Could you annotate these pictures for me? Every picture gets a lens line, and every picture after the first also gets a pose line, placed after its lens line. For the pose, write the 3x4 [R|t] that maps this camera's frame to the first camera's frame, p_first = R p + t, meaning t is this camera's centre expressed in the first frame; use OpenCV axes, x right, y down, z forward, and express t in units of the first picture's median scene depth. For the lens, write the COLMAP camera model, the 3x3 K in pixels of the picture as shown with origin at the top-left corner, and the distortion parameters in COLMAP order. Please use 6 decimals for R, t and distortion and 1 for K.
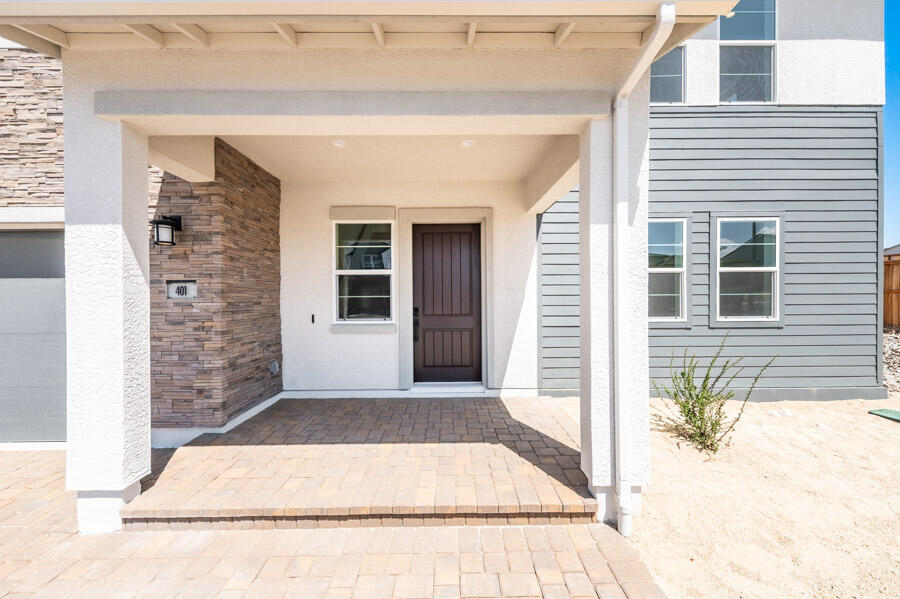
lens RADIAL K [[319.2, 0, 451.2], [0, 319.2, 298.0], [0, 0, 1]] dist [0.000257, -0.000613]
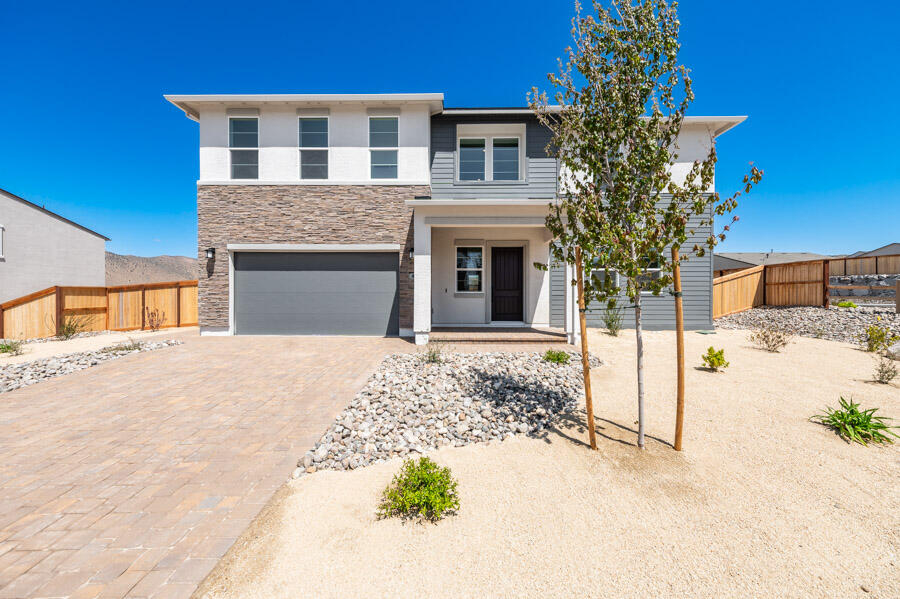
lens RADIAL K [[319.2, 0, 448.2], [0, 319.2, 298.6], [0, 0, 1]] dist [0.000257, -0.000613]
pose [[0.999530, 0.007695, -0.029680, -0.350879], [-0.007559, 0.999960, 0.004694, 0.109484], [0.029715, -0.004467, 0.999548, -1.188400]]
